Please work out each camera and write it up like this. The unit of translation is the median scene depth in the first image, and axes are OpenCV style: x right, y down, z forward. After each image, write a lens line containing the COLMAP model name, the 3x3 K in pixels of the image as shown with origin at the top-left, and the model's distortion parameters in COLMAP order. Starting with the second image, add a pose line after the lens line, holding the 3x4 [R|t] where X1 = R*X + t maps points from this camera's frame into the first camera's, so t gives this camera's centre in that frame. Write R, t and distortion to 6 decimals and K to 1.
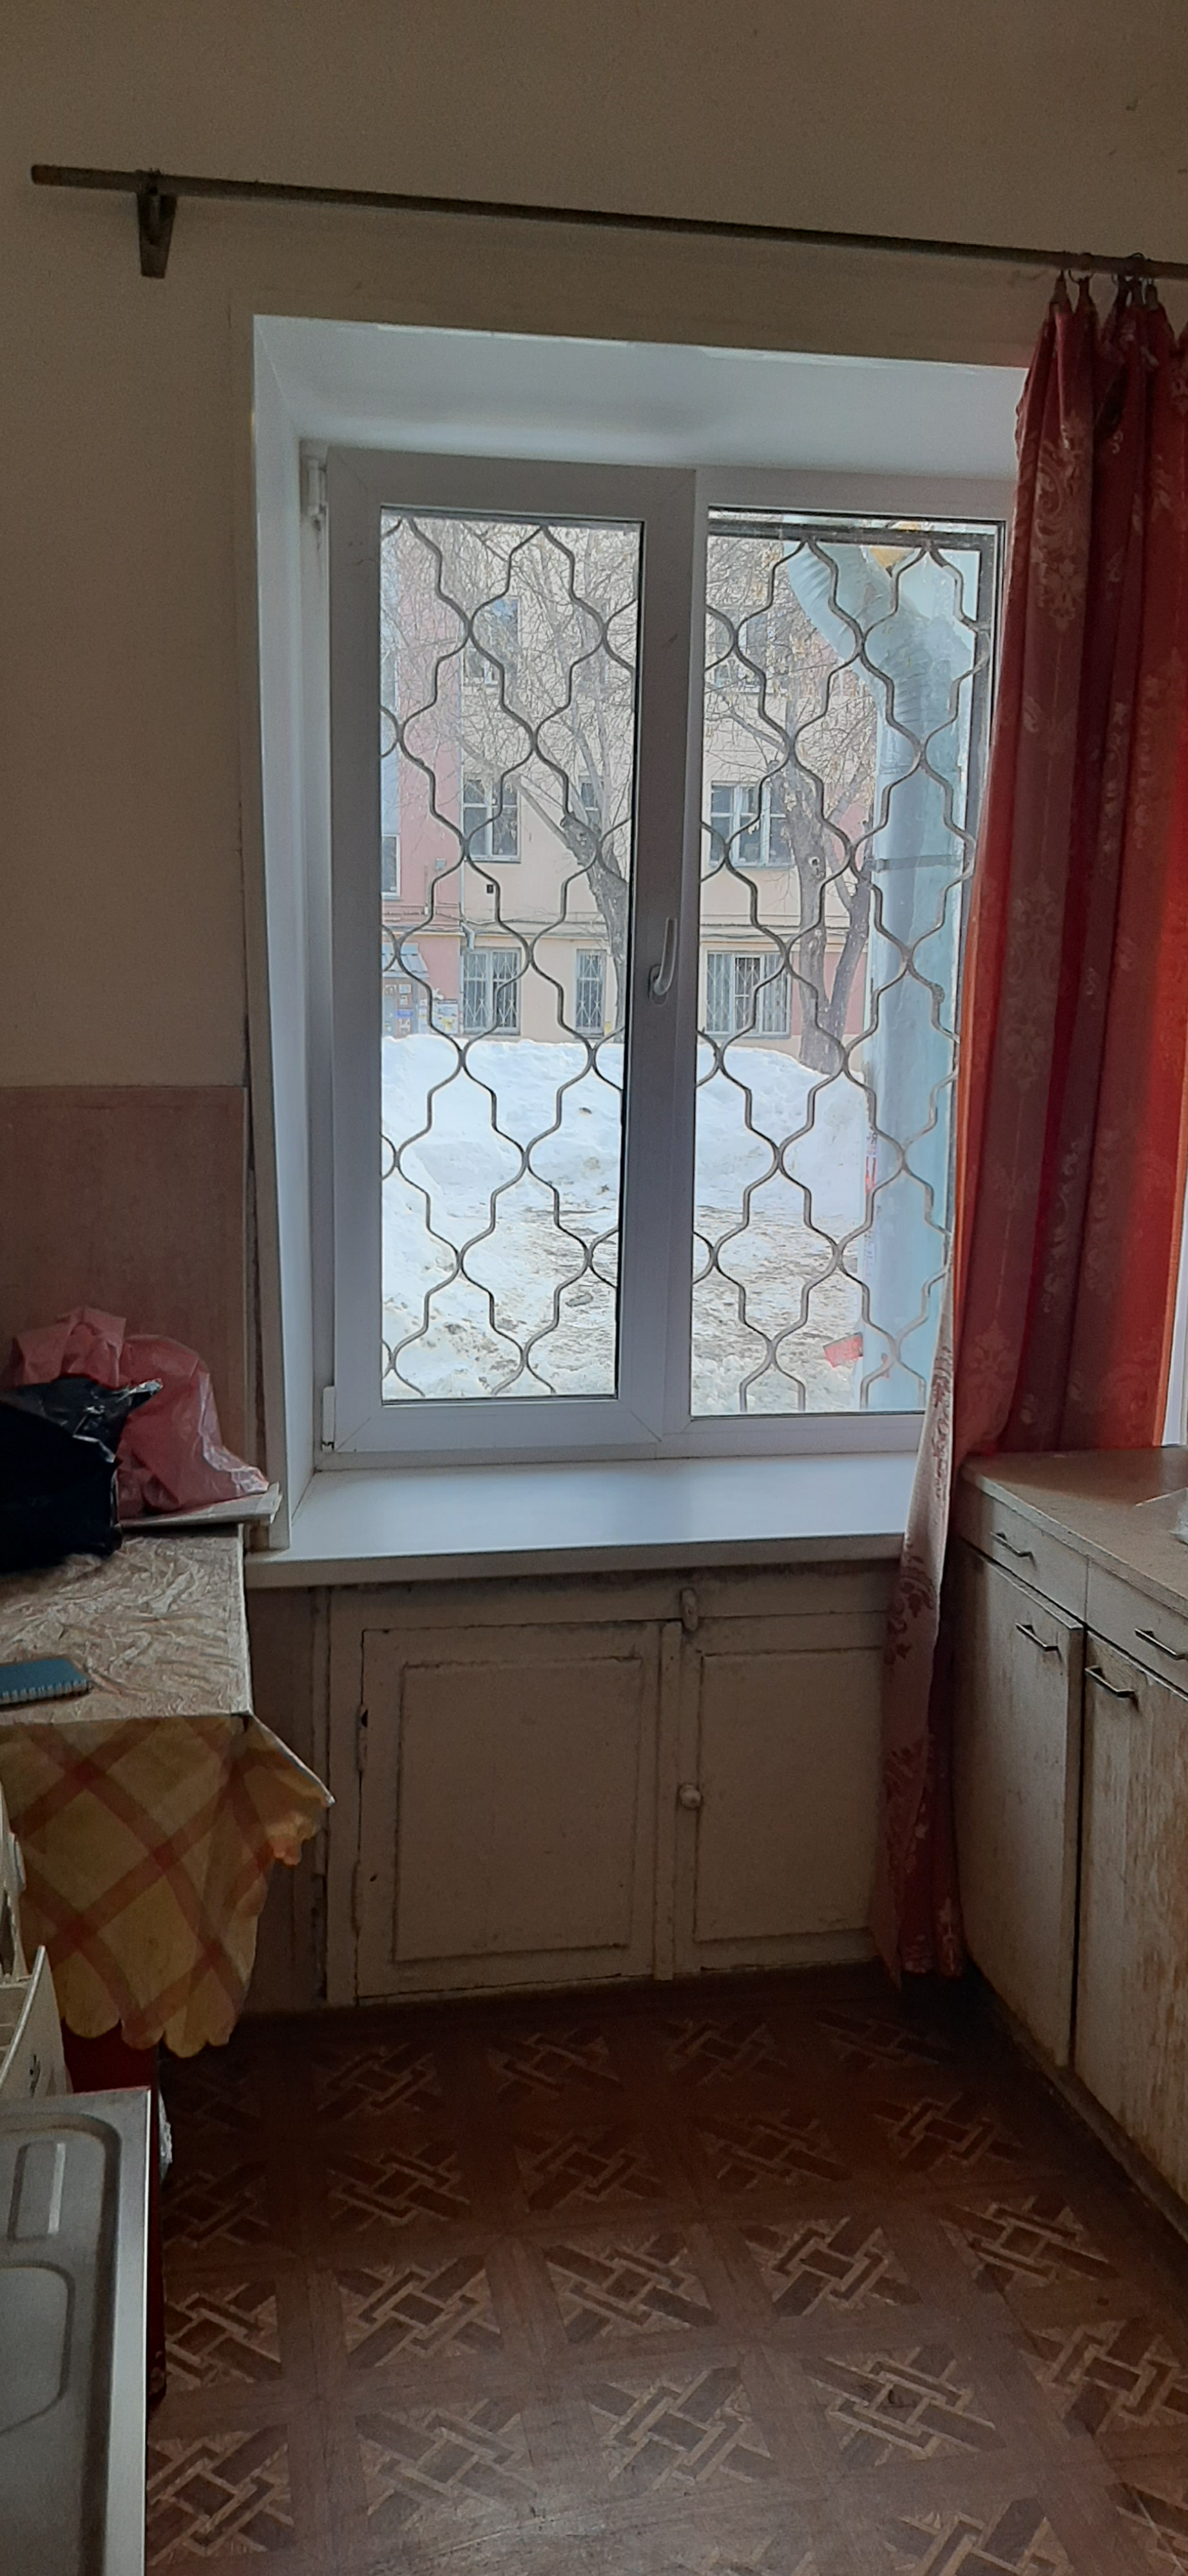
lens RADIAL K [[1983.7, 0, 559.3], [0, 1983.7, 1273.5], [0, 0, 1]] dist [0.034520, -0.093478]
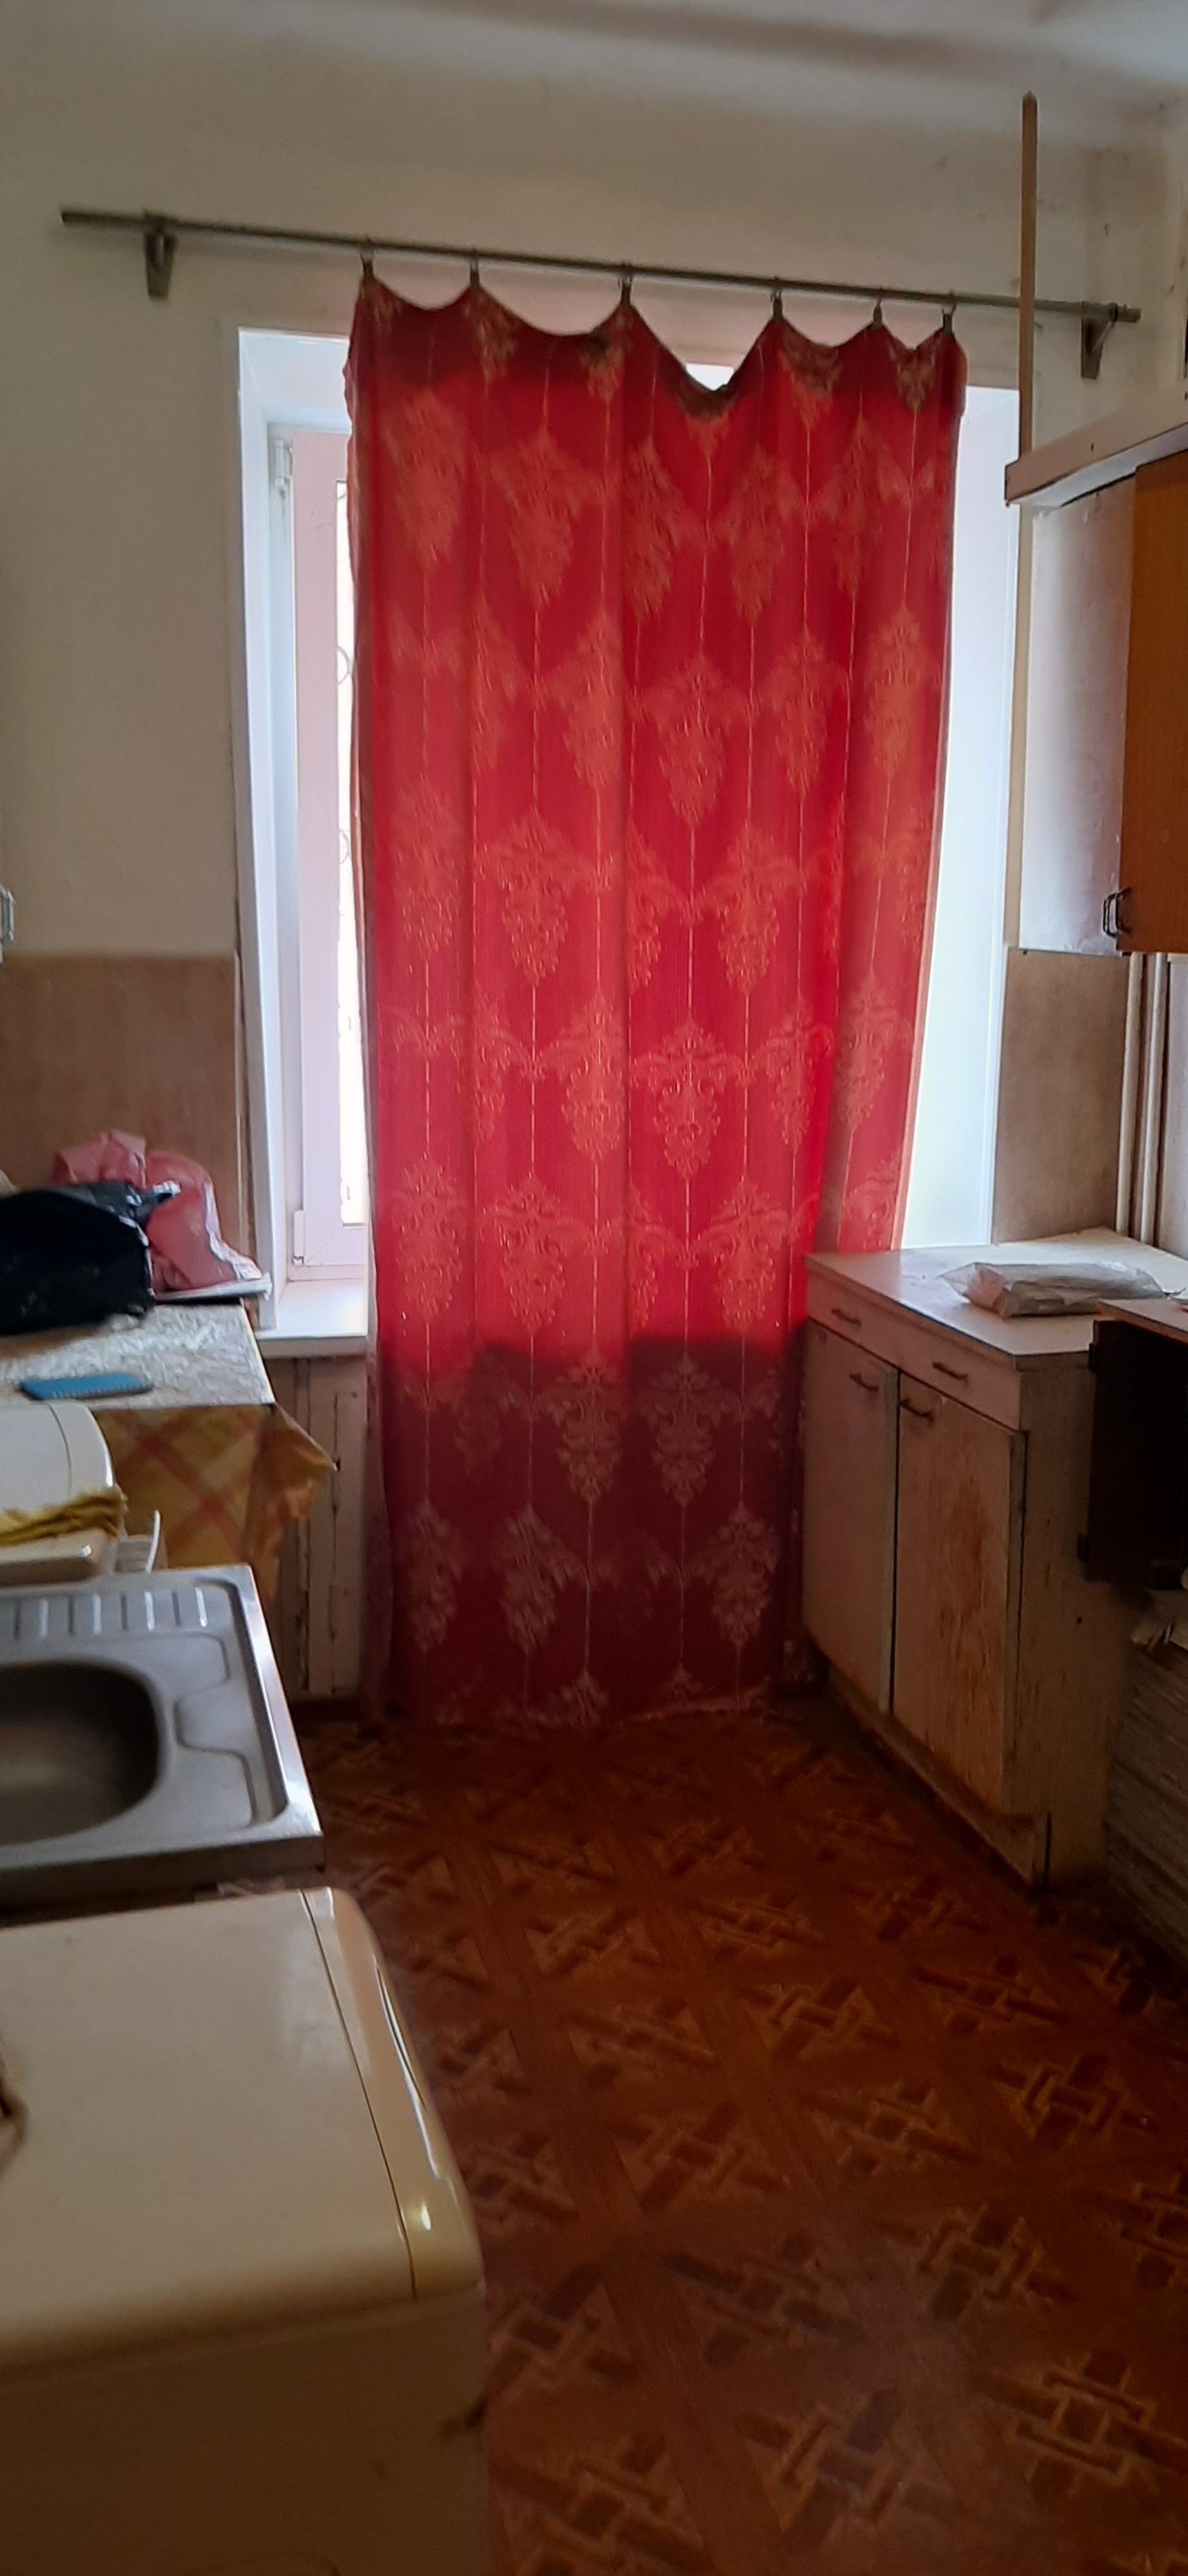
lens RADIAL K [[1950.9, 0, 597.6], [0, 1950.9, 1222.4], [0, 0, 1]] dist [0.054686, -0.132724]
pose [[0.997755, -0.006863, 0.066612, -0.016349], [0.005725, 0.999835, 0.017252, 0.055202], [-0.066720, -0.016831, 0.997630, -0.251097]]
